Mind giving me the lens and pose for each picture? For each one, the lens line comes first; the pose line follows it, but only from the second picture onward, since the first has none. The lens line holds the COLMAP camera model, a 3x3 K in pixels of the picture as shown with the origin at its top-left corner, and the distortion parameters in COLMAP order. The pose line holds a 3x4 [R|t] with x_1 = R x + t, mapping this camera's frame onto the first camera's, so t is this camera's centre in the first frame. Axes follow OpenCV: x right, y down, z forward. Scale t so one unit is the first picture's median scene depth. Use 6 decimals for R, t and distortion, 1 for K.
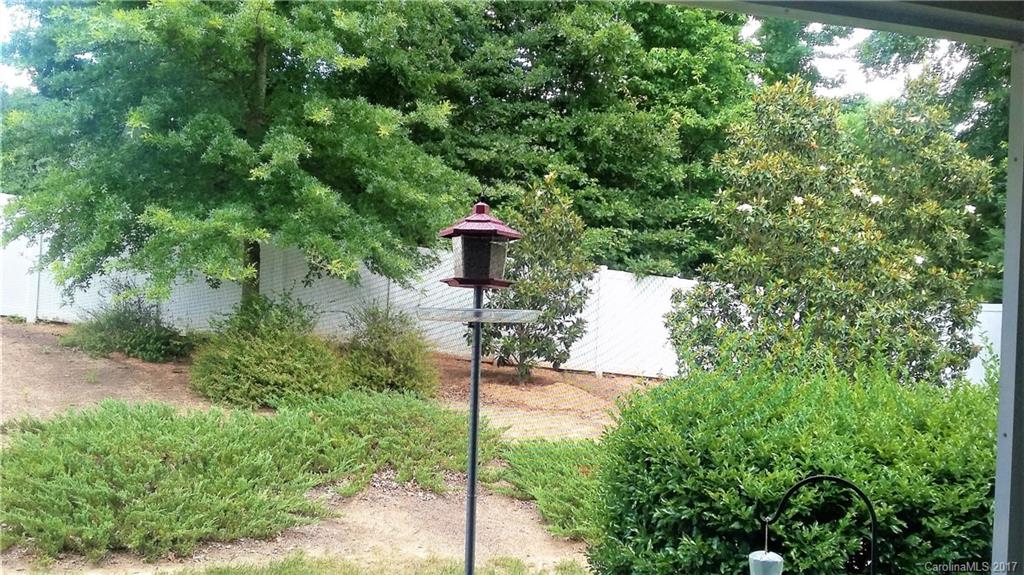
lens RADIAL K [[960.9, 0, 519.0], [0, 960.9, 283.5], [0, 0, 1]] dist [0.014691, 0.000000]
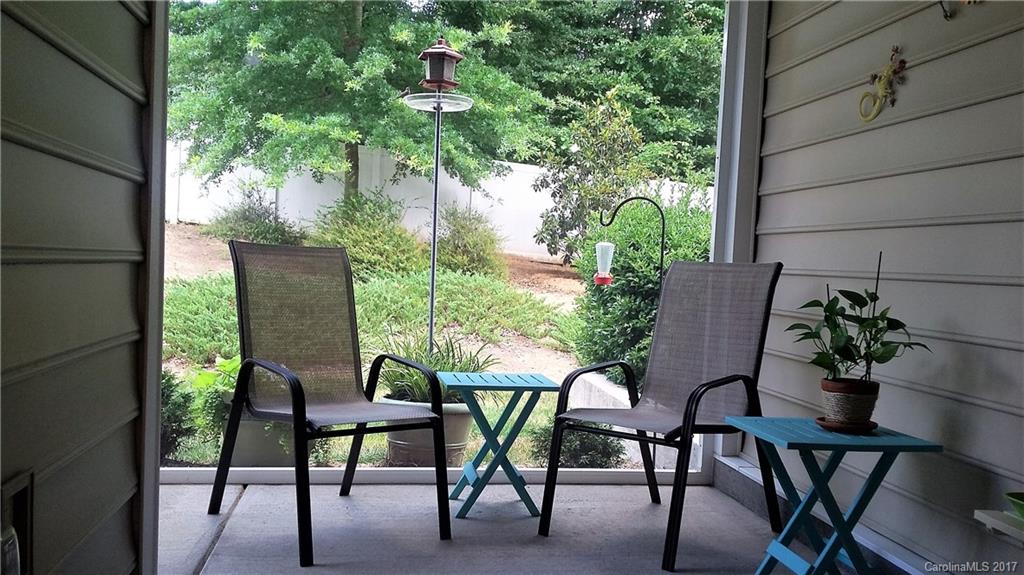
lens RADIAL K [[960.9, 0, 505.7], [0, 960.9, 292.9], [0, 0, 1]] dist [0.014691, 0.000000]
pose [[0.992081, 0.010437, -0.125168, 0.069047], [-0.001929, 0.997690, 0.067899, 0.058248], [0.125588, -0.067120, 0.989809, -0.176792]]
